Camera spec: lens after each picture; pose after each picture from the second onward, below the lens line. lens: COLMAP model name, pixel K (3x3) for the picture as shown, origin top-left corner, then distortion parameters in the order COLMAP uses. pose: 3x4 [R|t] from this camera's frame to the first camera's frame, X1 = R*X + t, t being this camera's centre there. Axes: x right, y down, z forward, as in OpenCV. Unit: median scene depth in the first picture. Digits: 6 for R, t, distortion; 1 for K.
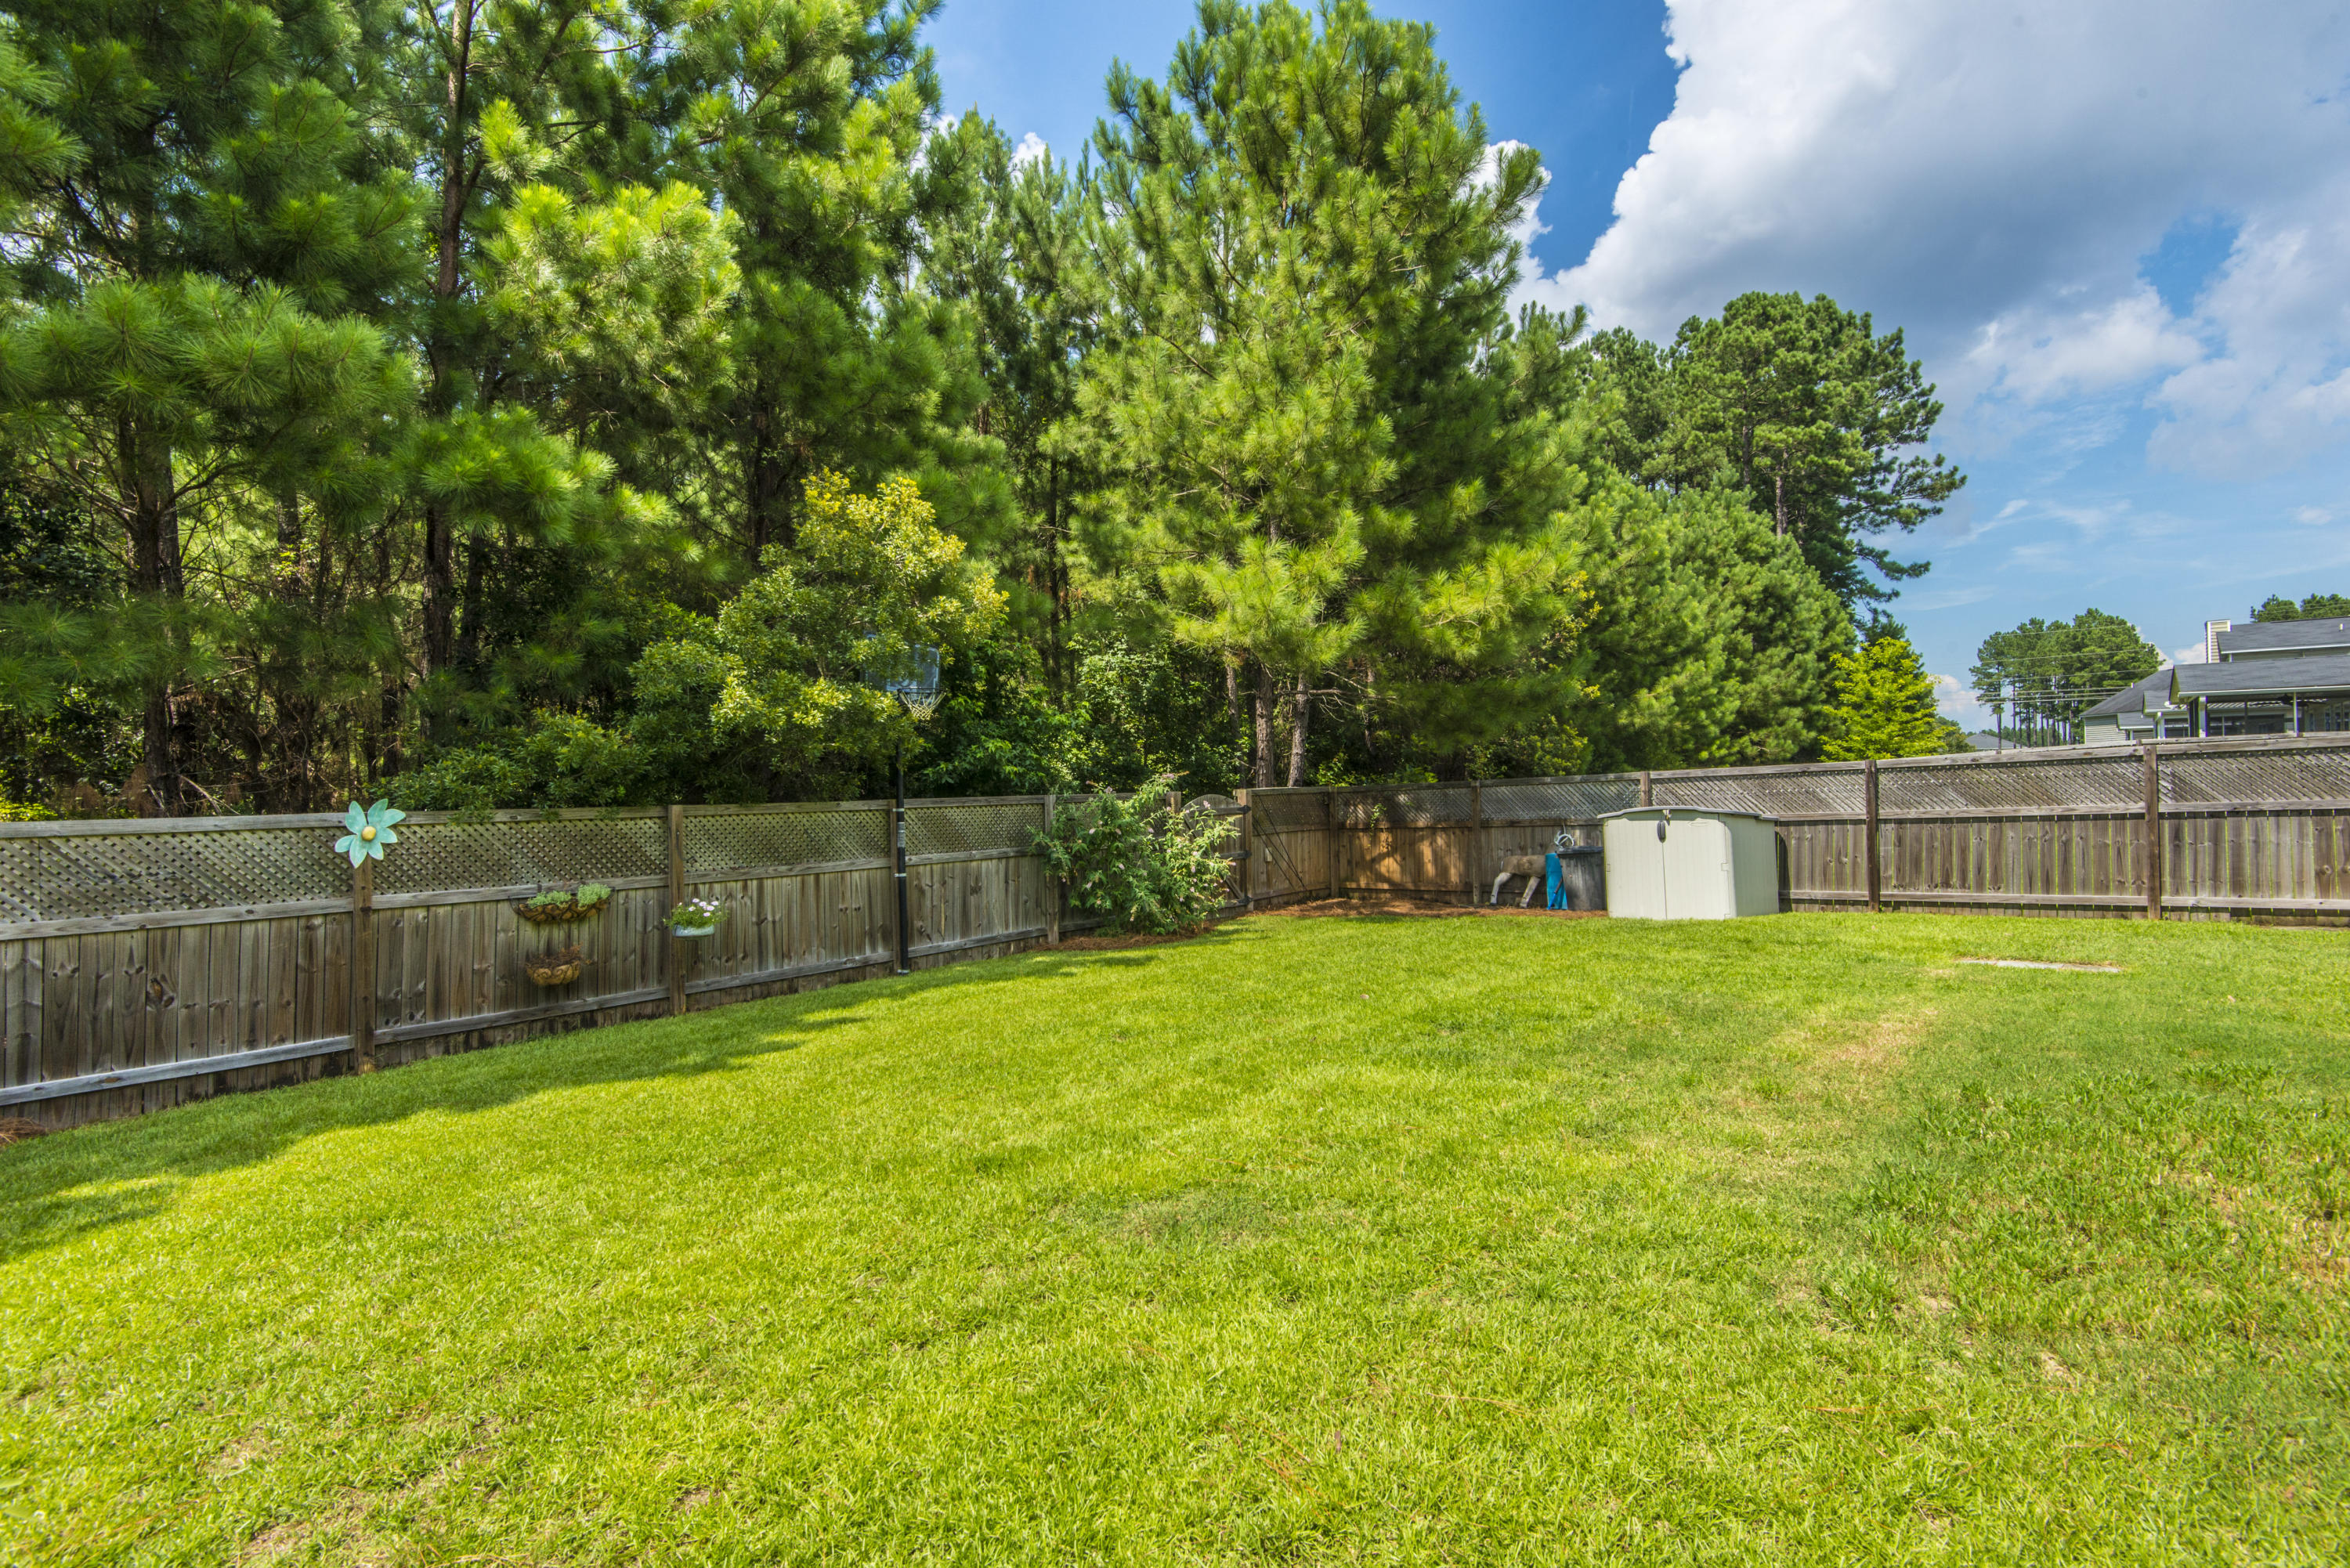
lens RADIAL K [[1055.7, 0, 1175.0], [0, 1055.7, 784.0], [0, 0, 1]] dist [0.024260, -0.021312]
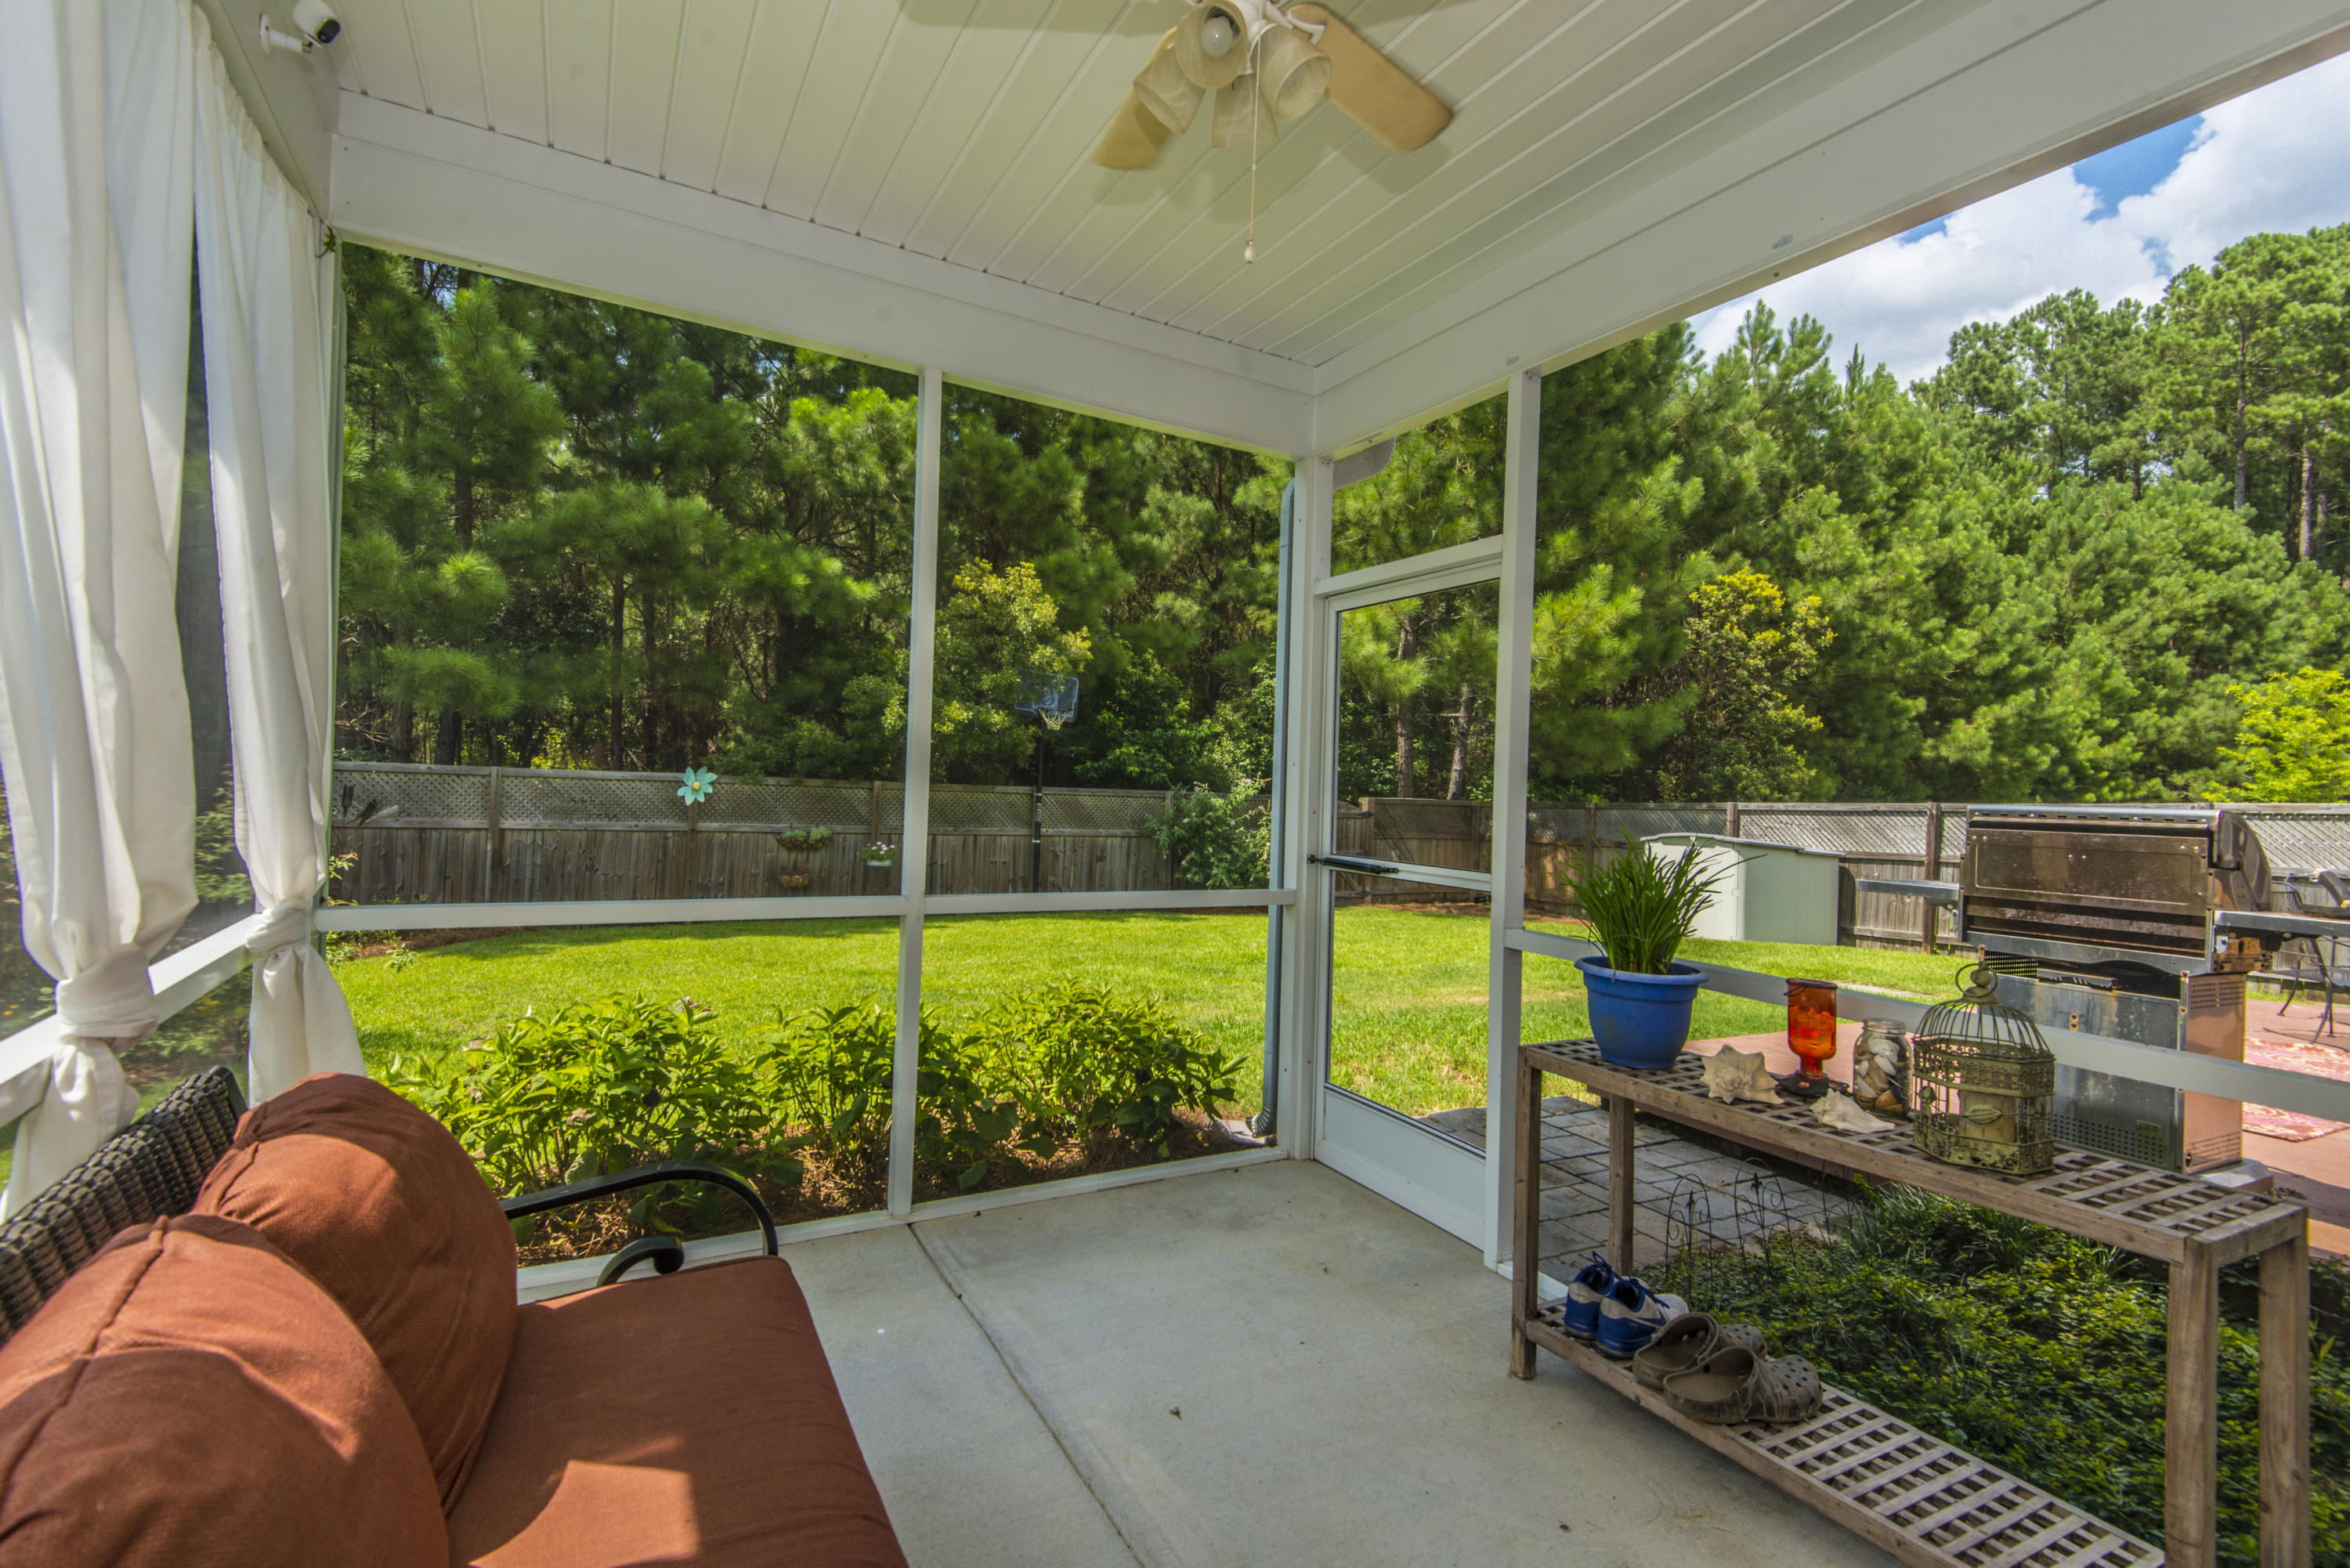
lens RADIAL K [[1059.4, 0, 1176.2], [0, 1059.4, 773.9], [0, 0, 1]] dist [0.034972, -0.021926]
pose [[0.933844, 0.049767, -0.354200, 0.360734], [-0.055280, 0.998456, -0.005458, -0.004176], [0.353382, 0.024677, 0.935154, -0.213226]]
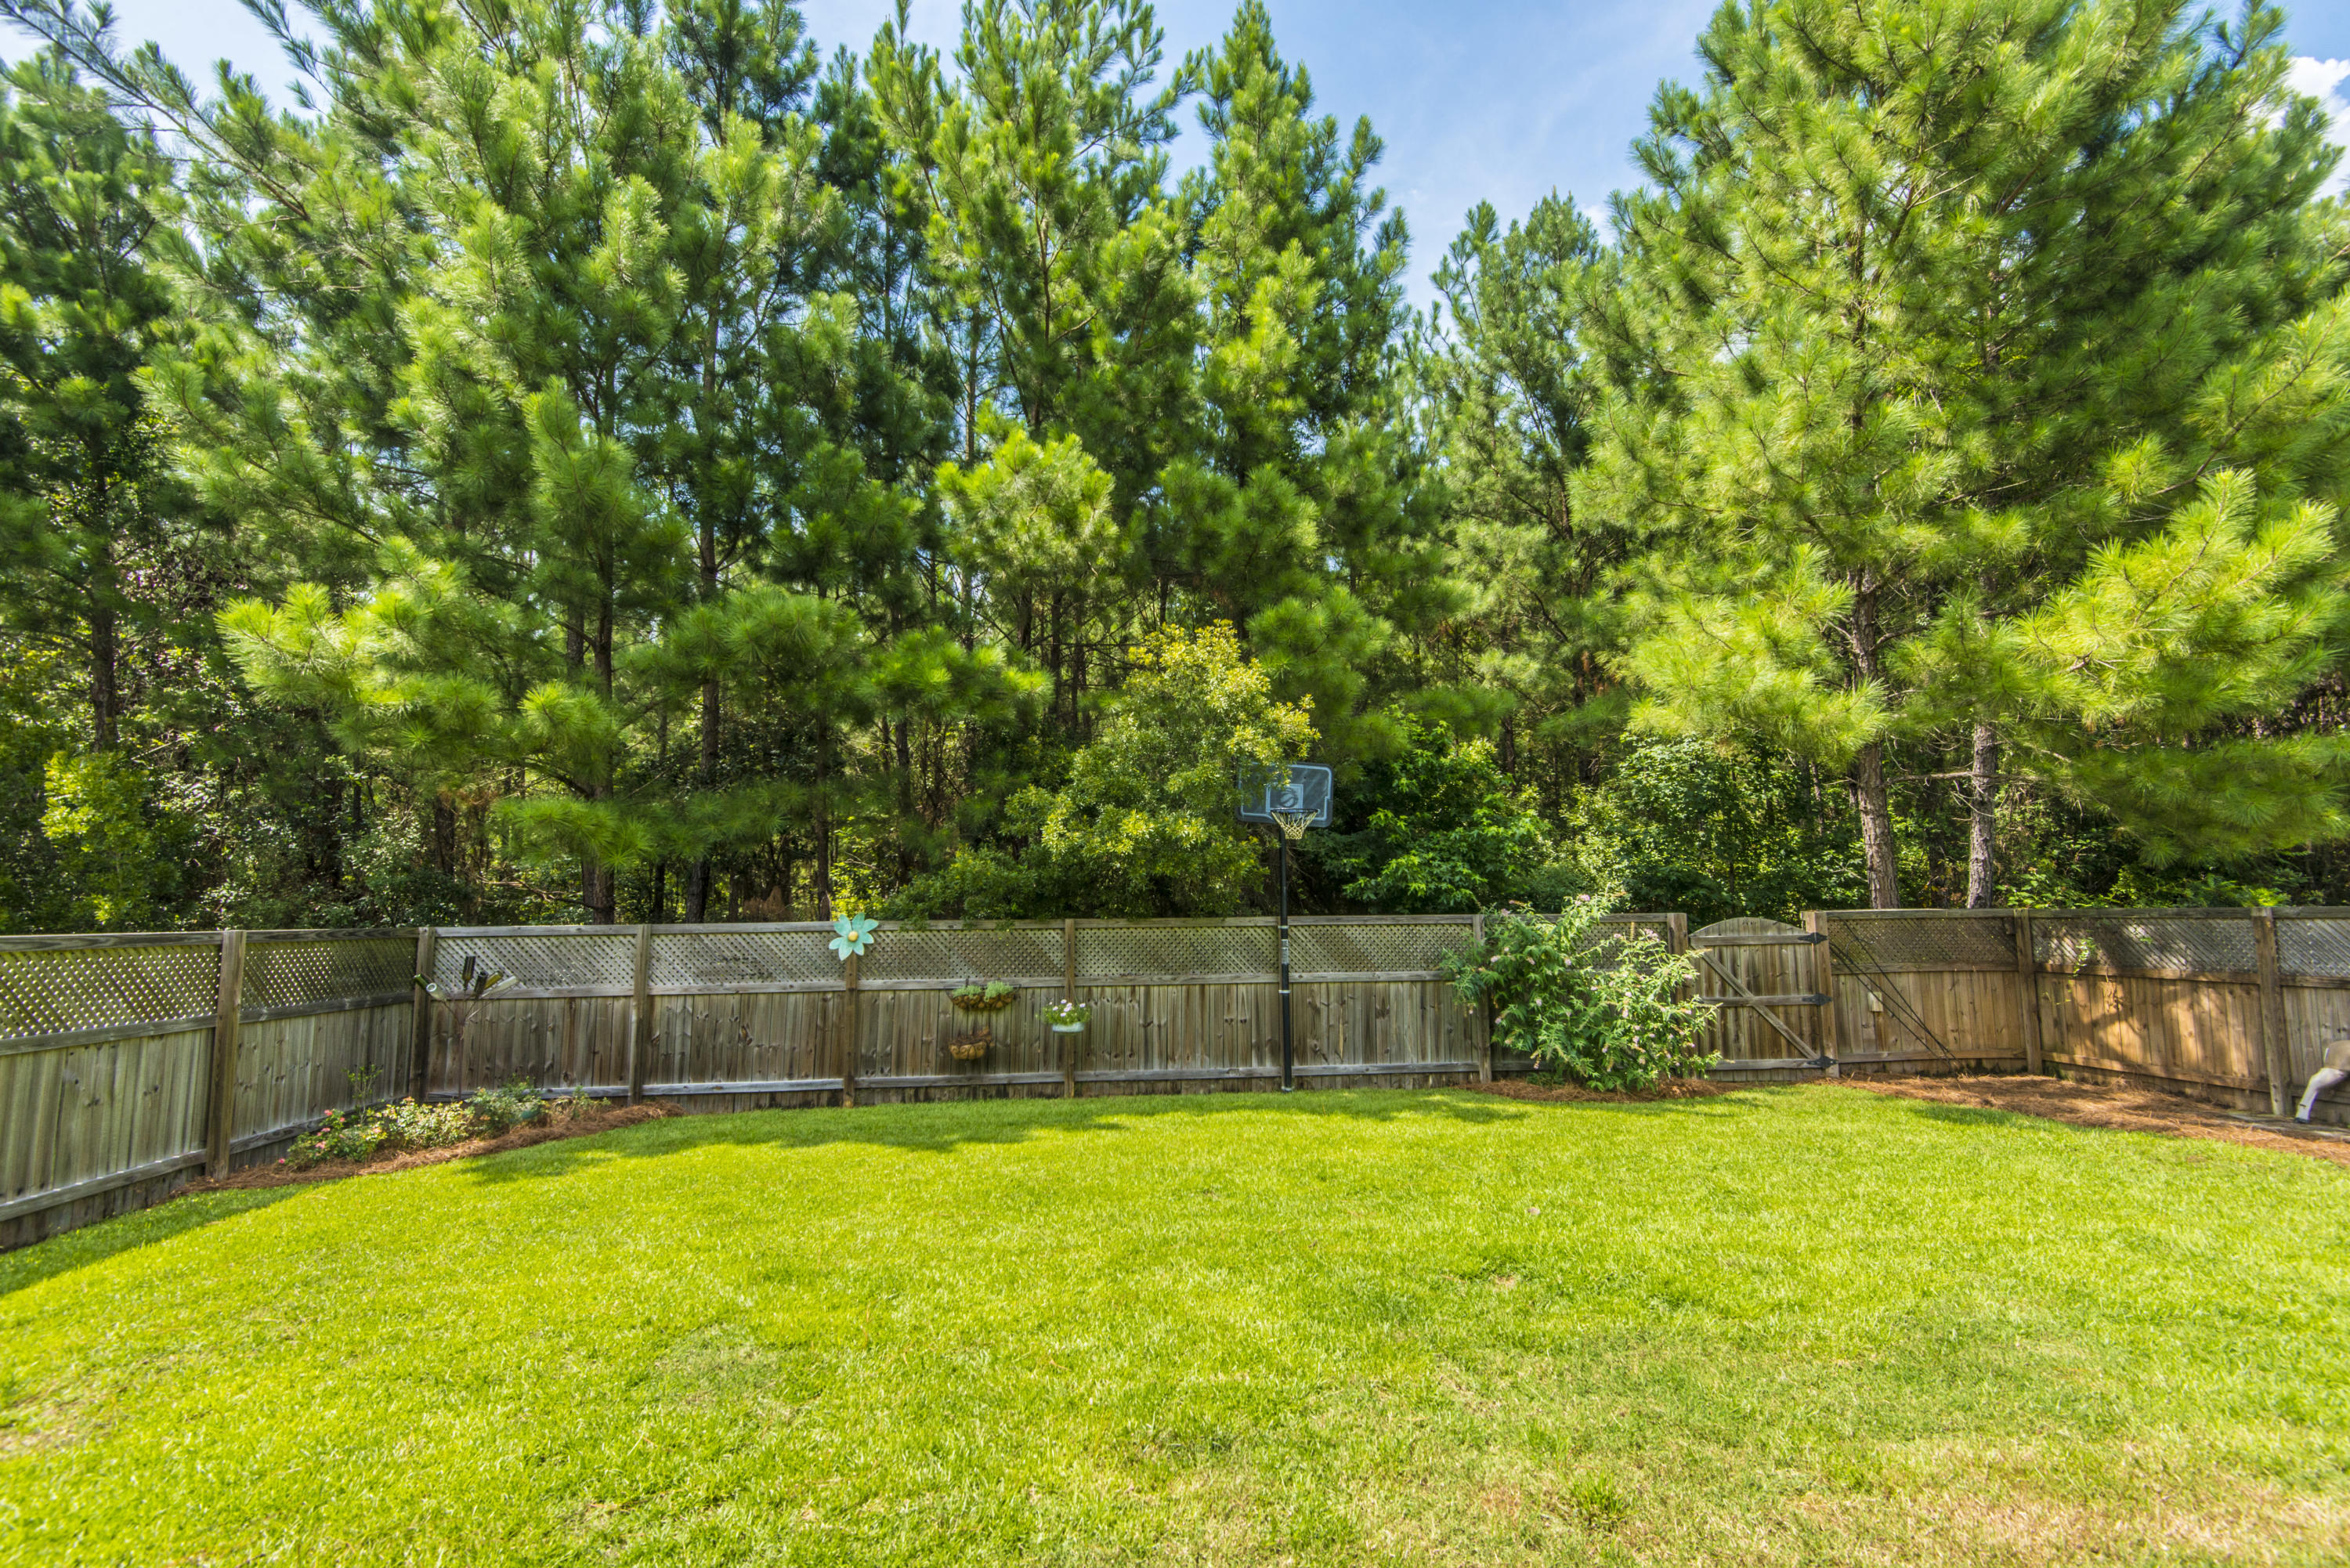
lens RADIAL K [[1059.4, 0, 1176.2], [0, 1059.4, 773.9], [0, 0, 1]] dist [0.034972, -0.021926]
pose [[0.721958, -0.061699, -0.689180, 0.348745], [-0.005317, 0.995493, -0.094691, -0.023434], [0.691916, 0.072027, 0.718376, 0.158603]]
